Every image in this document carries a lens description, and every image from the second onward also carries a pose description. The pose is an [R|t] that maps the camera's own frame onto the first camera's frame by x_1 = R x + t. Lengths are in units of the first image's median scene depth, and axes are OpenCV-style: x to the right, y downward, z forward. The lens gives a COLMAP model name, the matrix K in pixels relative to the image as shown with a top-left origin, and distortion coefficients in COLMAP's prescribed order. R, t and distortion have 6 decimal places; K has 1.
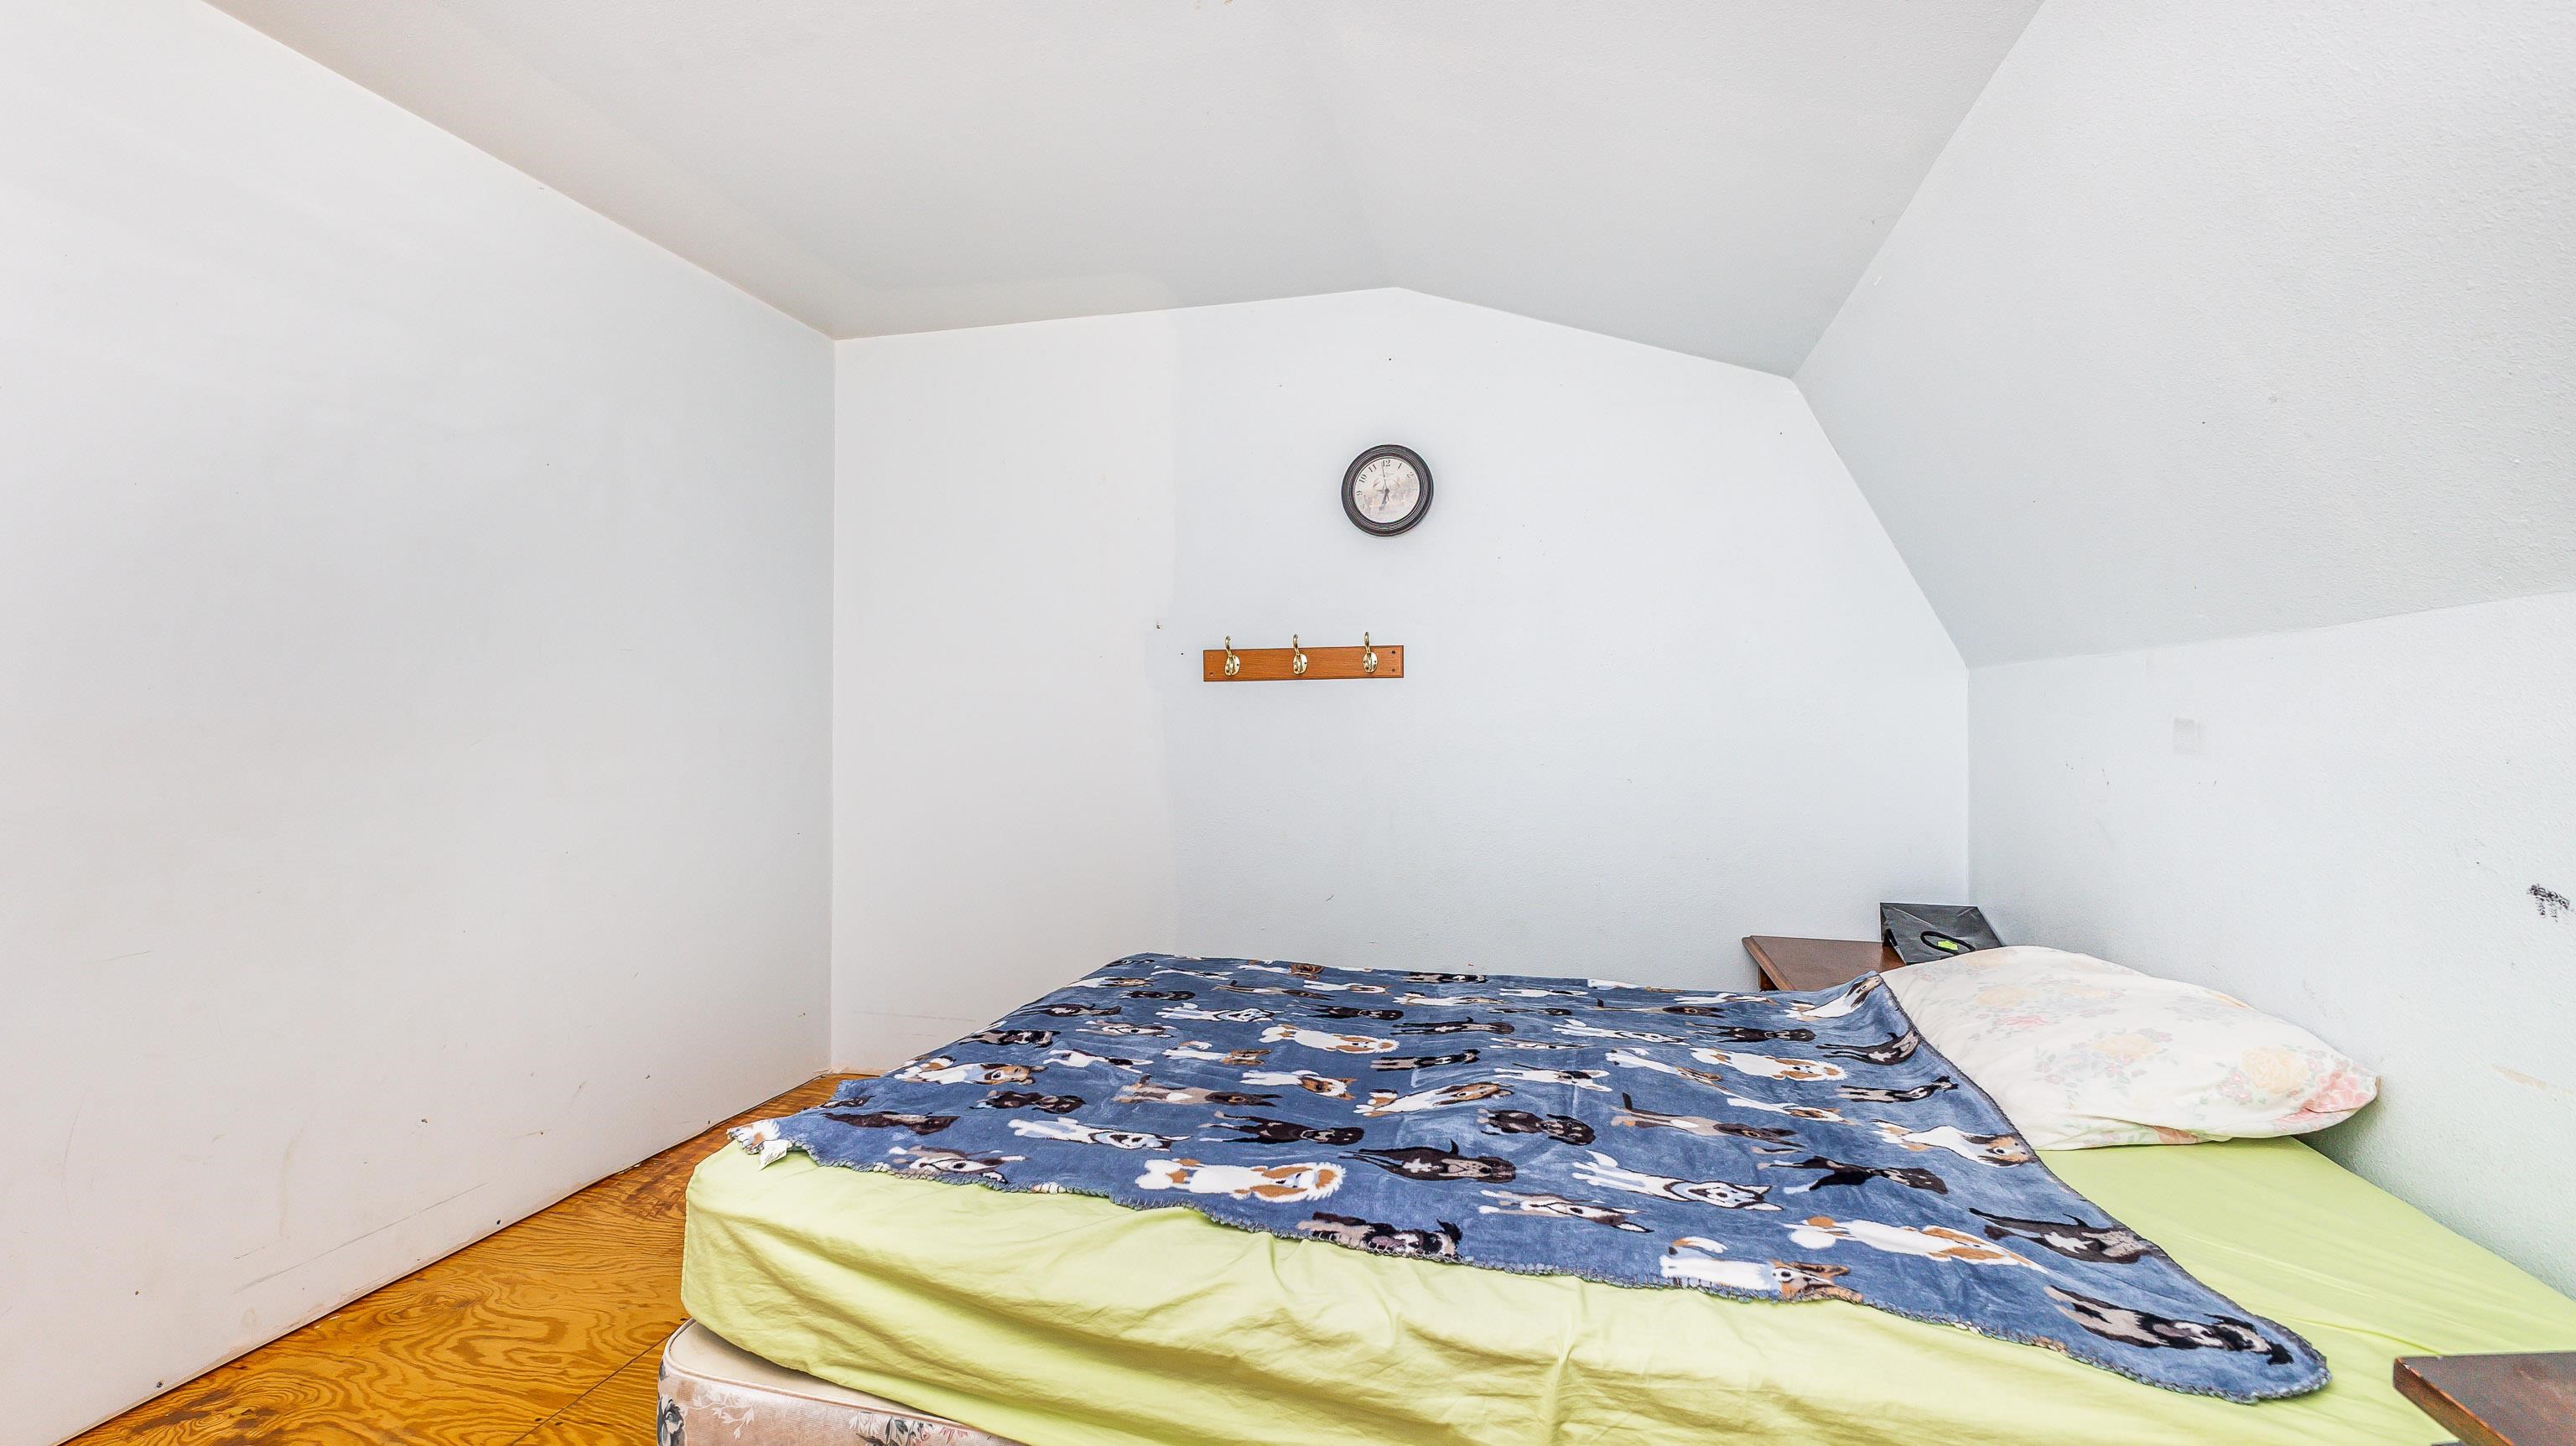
lens RADIAL K [[1145.9, 0, 1277.4], [0, 1145.9, 716.6], [0, 0, 1]] dist [0.011819, -0.001655]
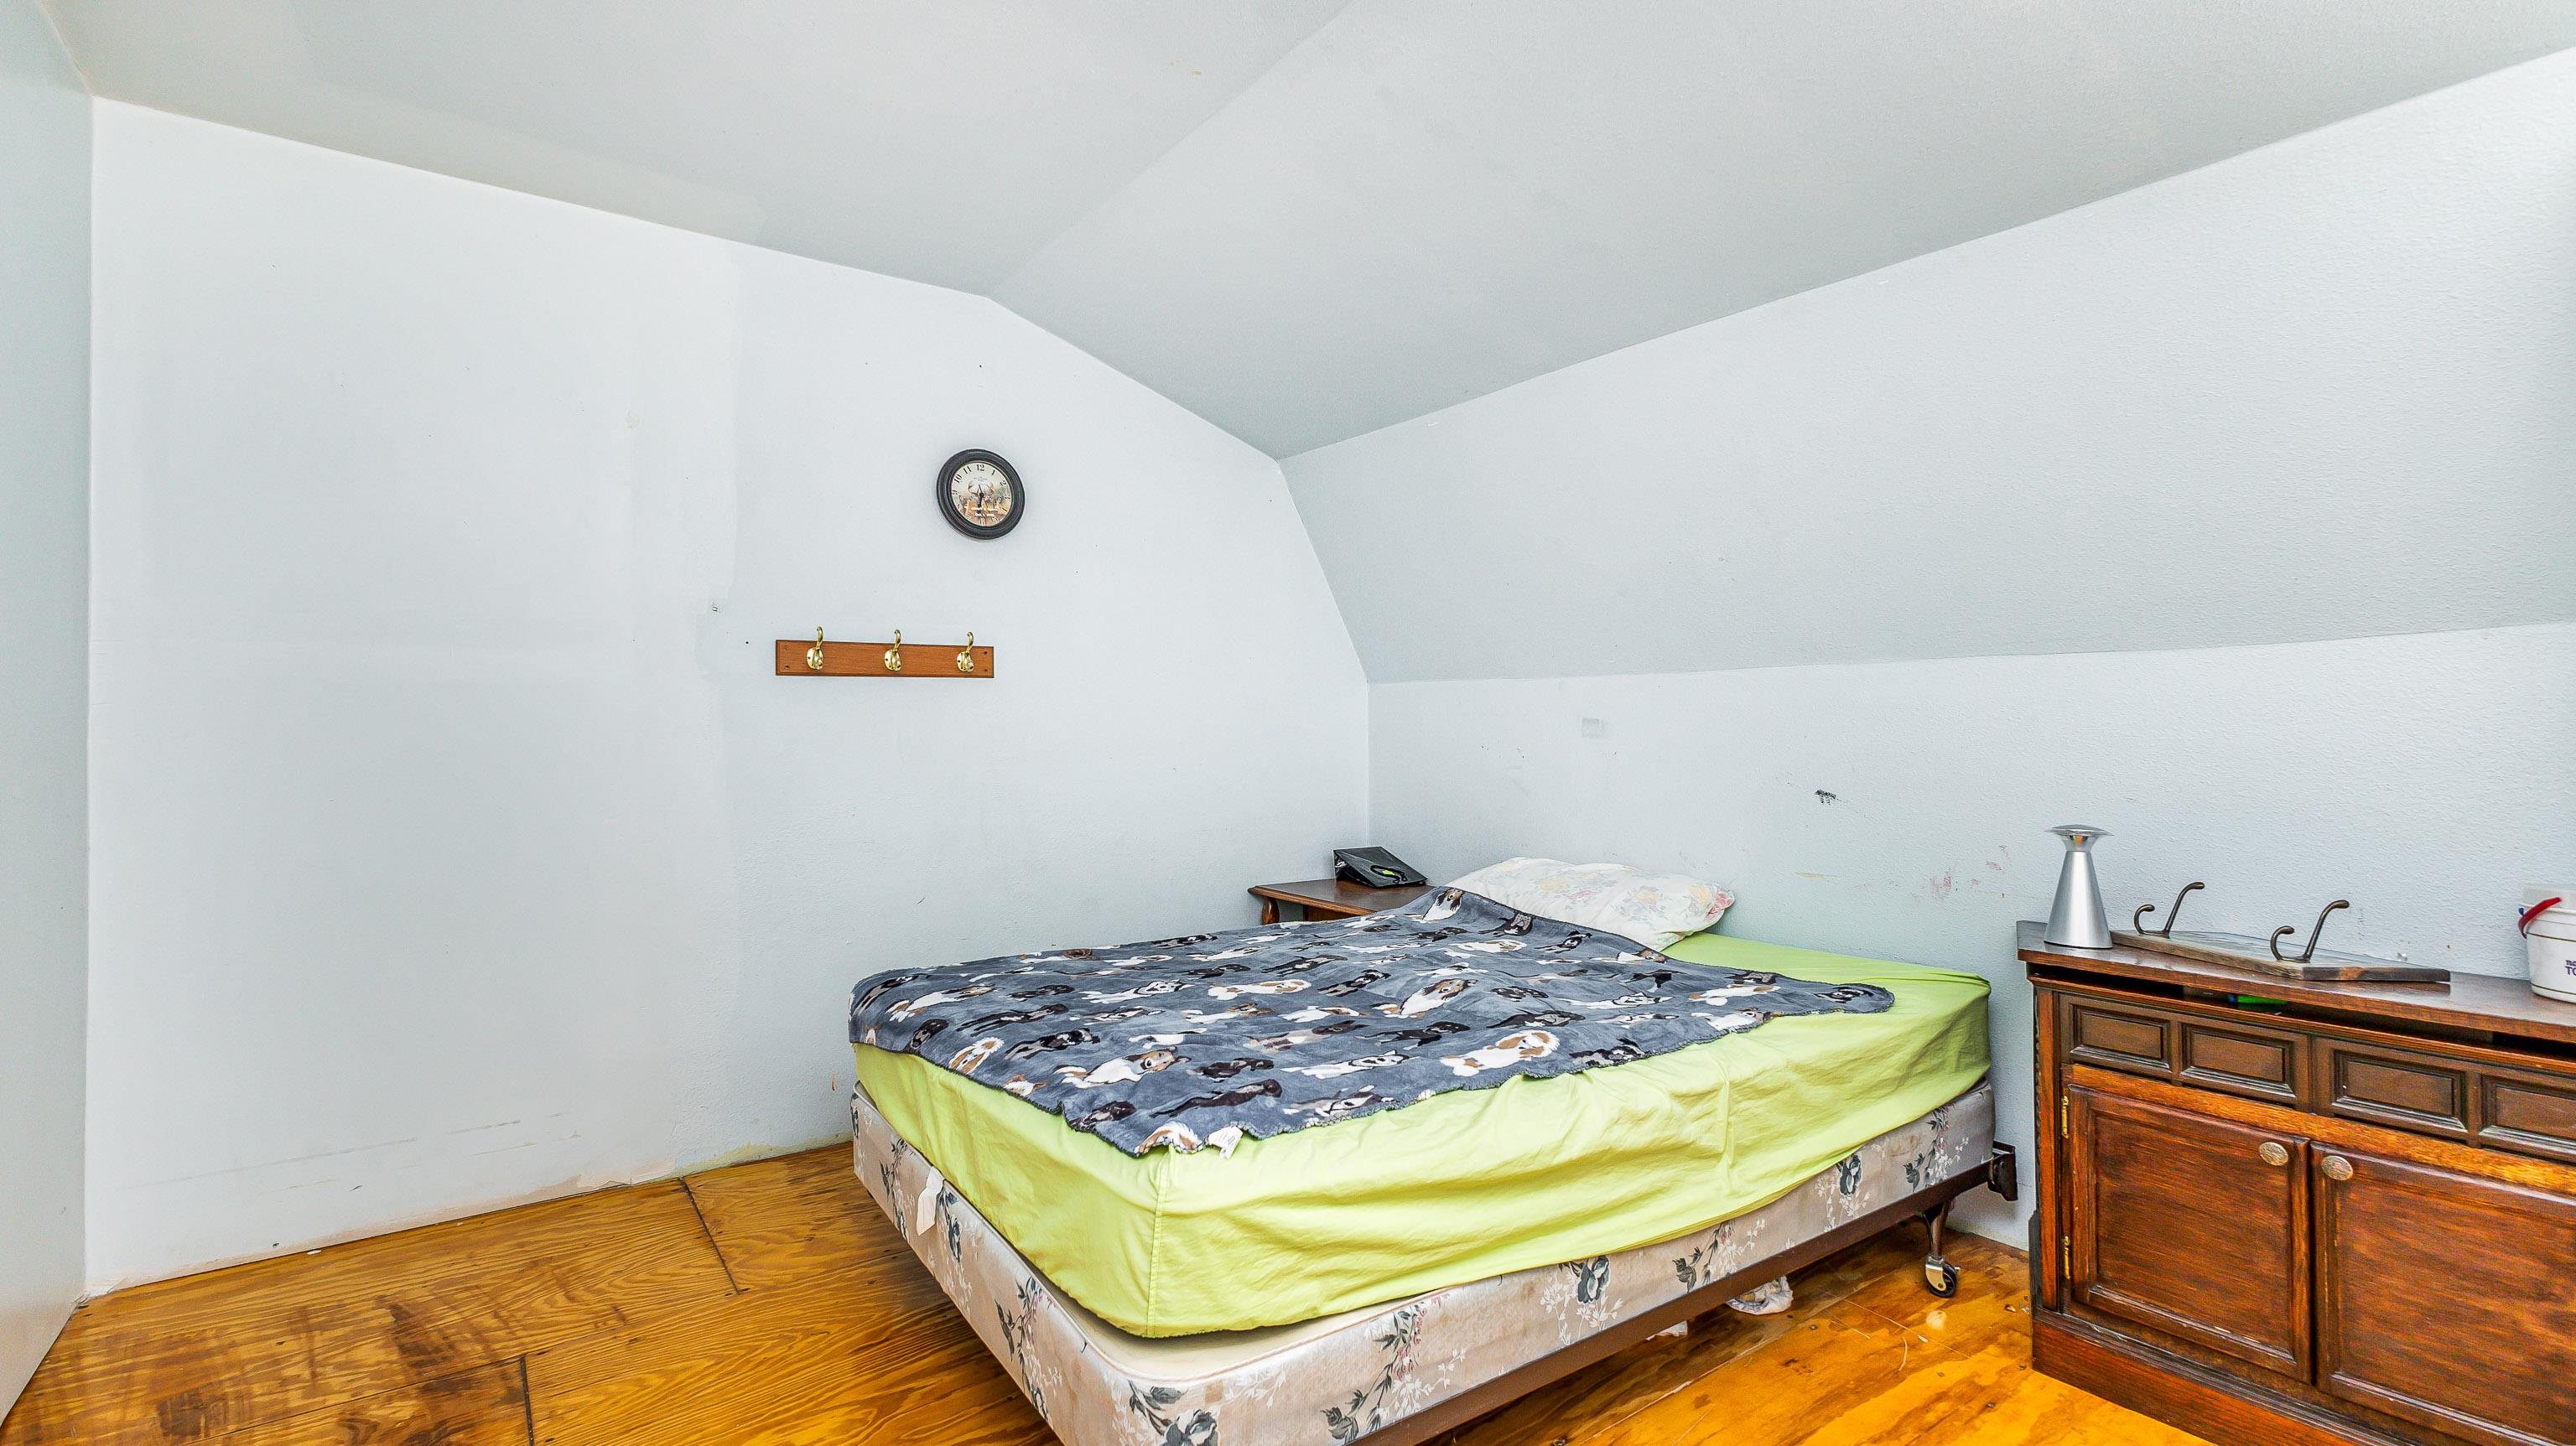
lens RADIAL K [[1145.9, 0, 1293.9], [0, 1145.9, 715.5], [0, 0, 1]] dist [0.011819, -0.001655]
pose [[0.639405, 0.003427, 0.768862, -1.097854], [-0.002544, 0.999994, -0.002342, 0.003342], [-0.768866, -0.000458, 0.639410, 0.279777]]
